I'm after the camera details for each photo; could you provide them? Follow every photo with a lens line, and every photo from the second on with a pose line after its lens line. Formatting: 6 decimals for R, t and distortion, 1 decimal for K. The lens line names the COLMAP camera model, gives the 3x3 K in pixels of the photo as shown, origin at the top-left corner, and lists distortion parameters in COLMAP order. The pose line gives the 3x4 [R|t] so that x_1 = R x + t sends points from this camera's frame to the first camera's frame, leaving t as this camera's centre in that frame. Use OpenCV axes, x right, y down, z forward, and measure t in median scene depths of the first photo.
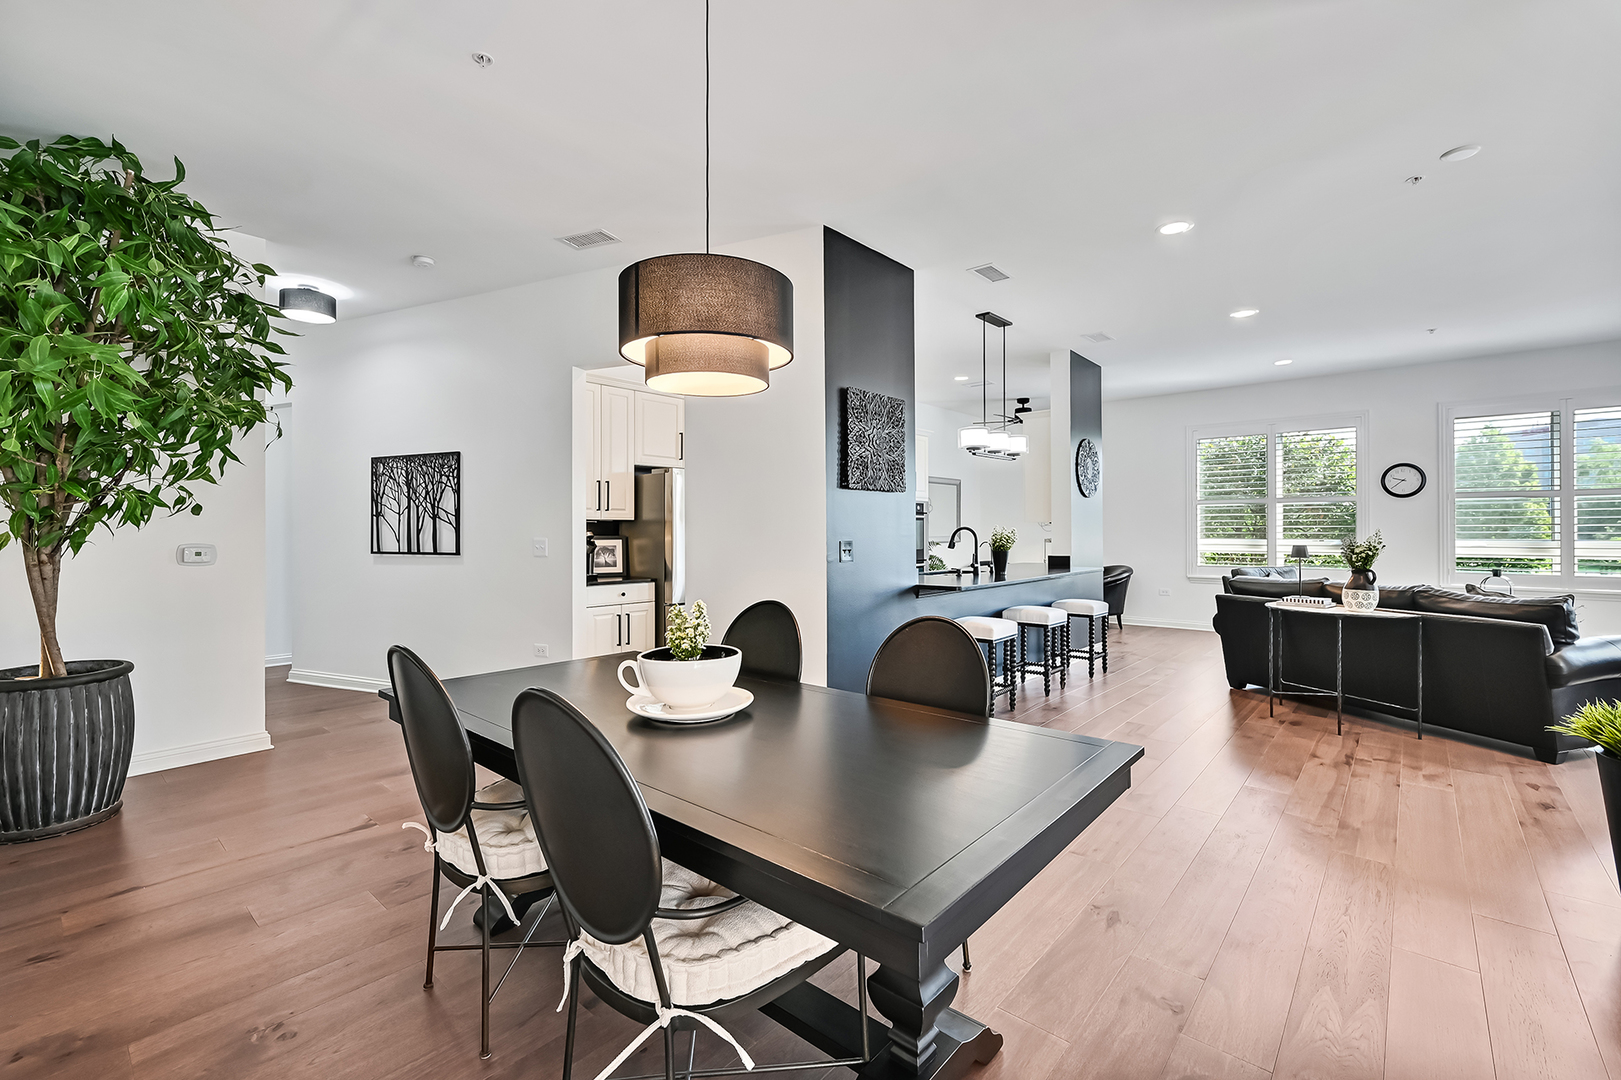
lens RADIAL K [[694.3, 0, 794.7], [0, 694.3, 535.6], [0, 0, 1]] dist [0.000917, -0.000259]
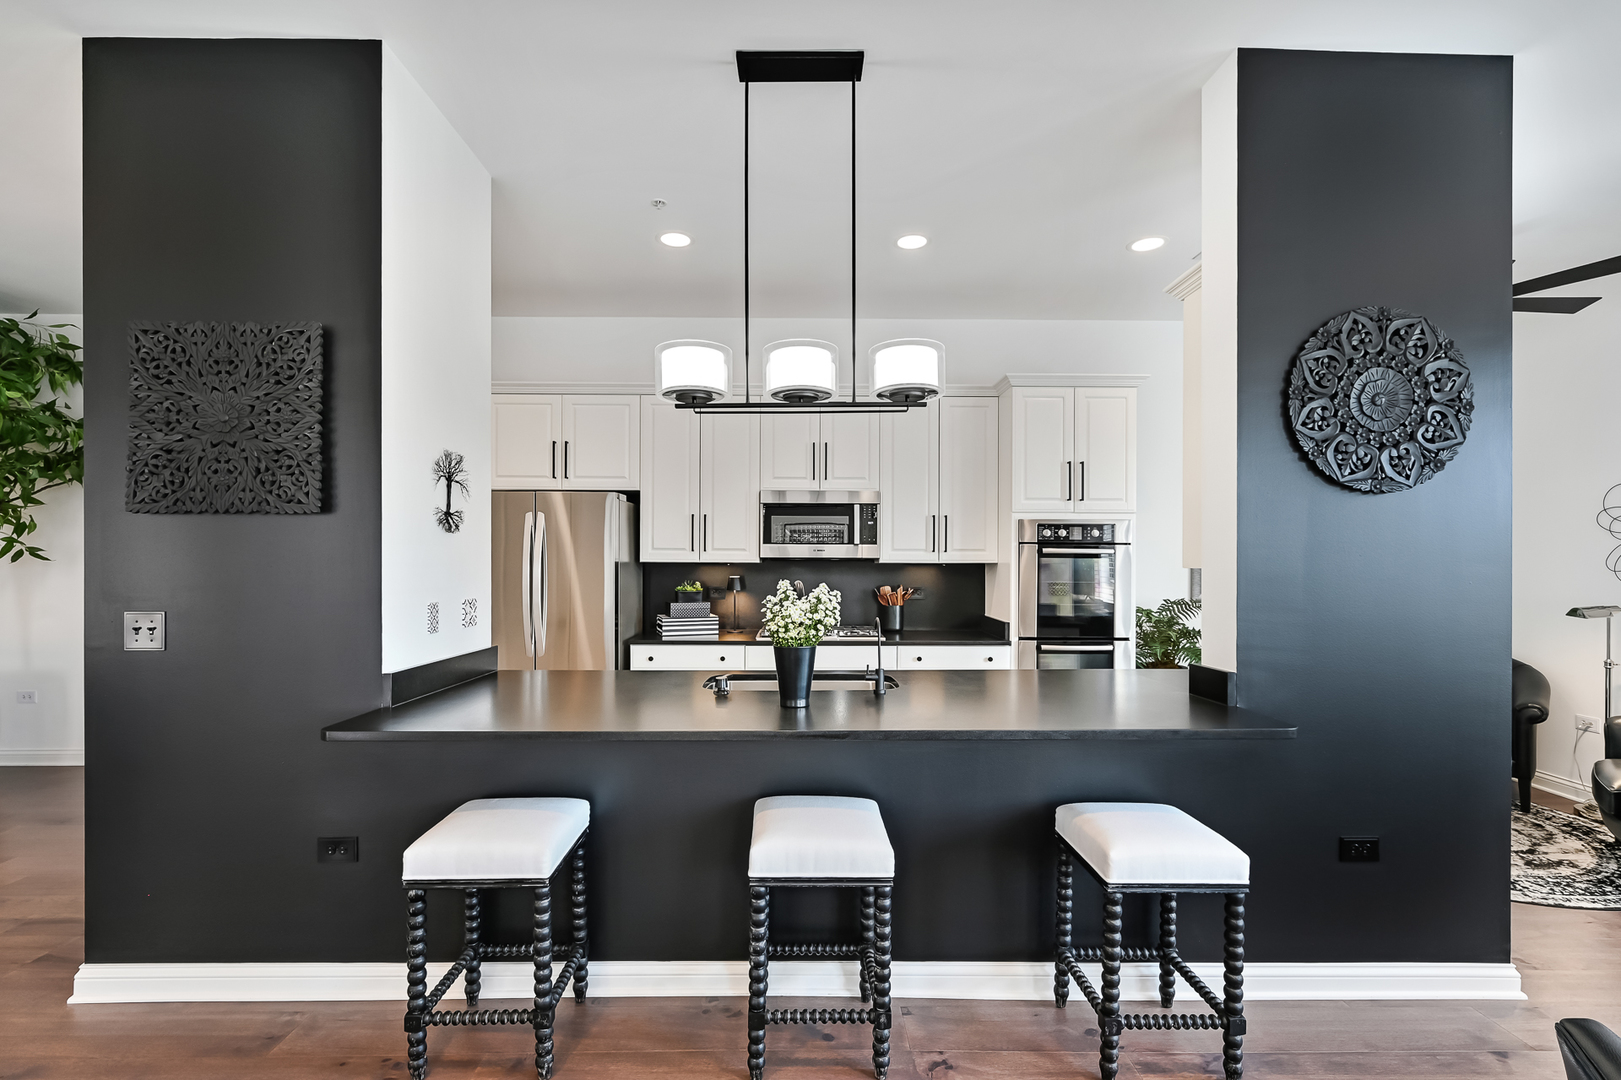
lens RADIAL K [[707.7, 0, 807.2], [0, 707.7, 568.1], [0, 0, 1]] dist [-0.004804, -0.000639]
pose [[0.681393, 0.012258, -0.731815, 0.554087], [-0.008746, 0.999925, 0.008605, -0.023727], [0.731865, 0.000537, 0.681449, 0.679169]]
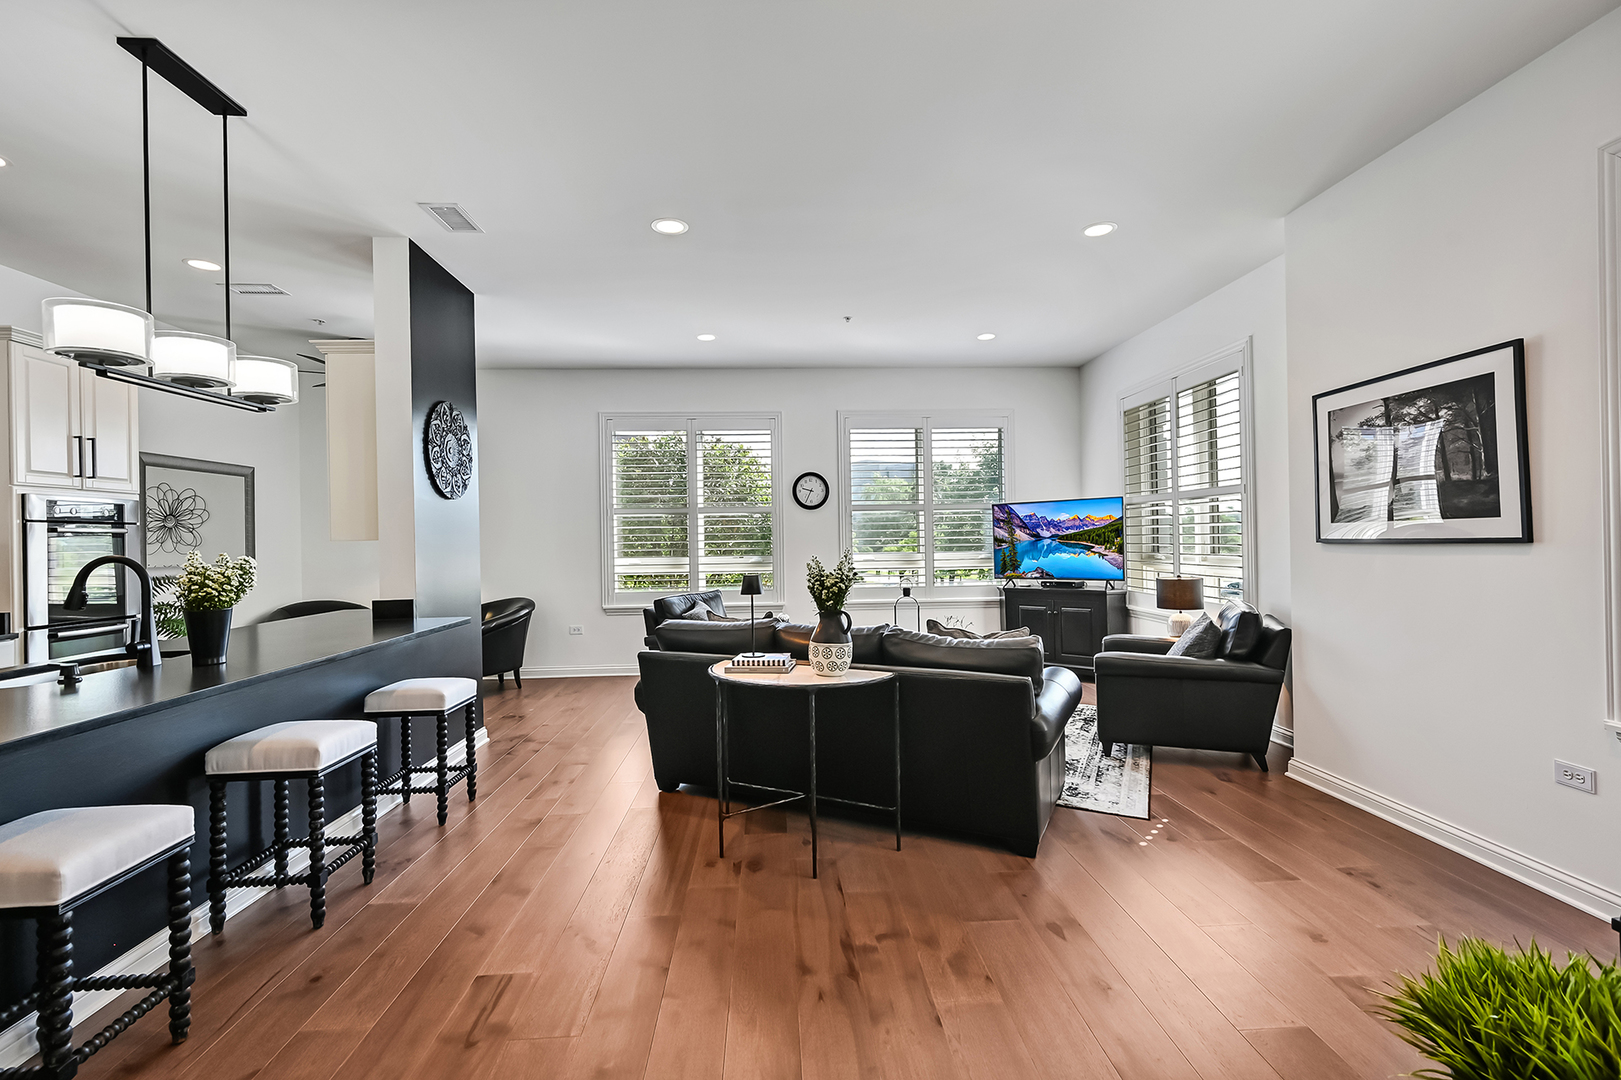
lens RADIAL K [[735.6, 0, 805.7], [0, 735.6, 538.4], [0, 0, 1]] dist [0.000949, -0.000070]
pose [[0.713236, -0.008426, 0.700873, 0.222924], [0.018457, 0.999807, -0.006763, -0.011825], [-0.700681, 0.017760, 0.713254, 0.374316]]
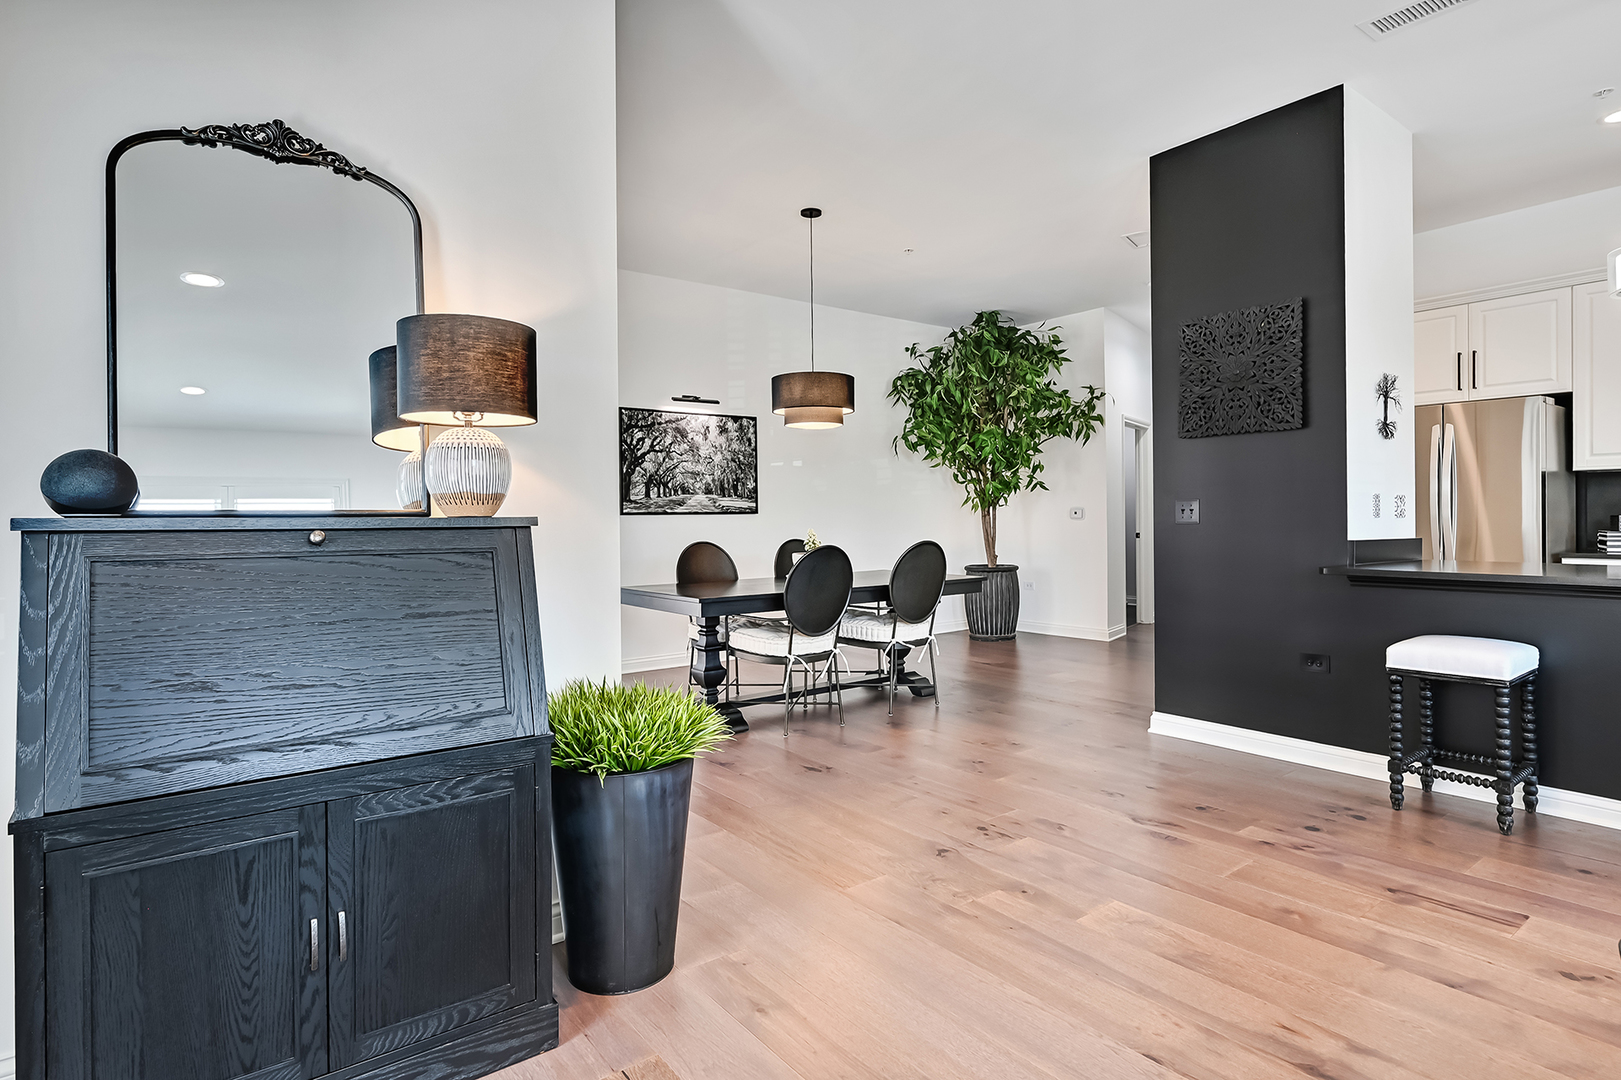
lens RADIAL K [[846.5, 0, 837.5], [0, 846.5, 516.4], [0, 0, 1]] dist [0.001359, -0.000244]
pose [[-0.174373, 0.002892, -0.984675, 0.800479], [0.002572, 0.999994, 0.002482, 0.016738], [0.984676, -0.002100, -0.174380, 0.512051]]
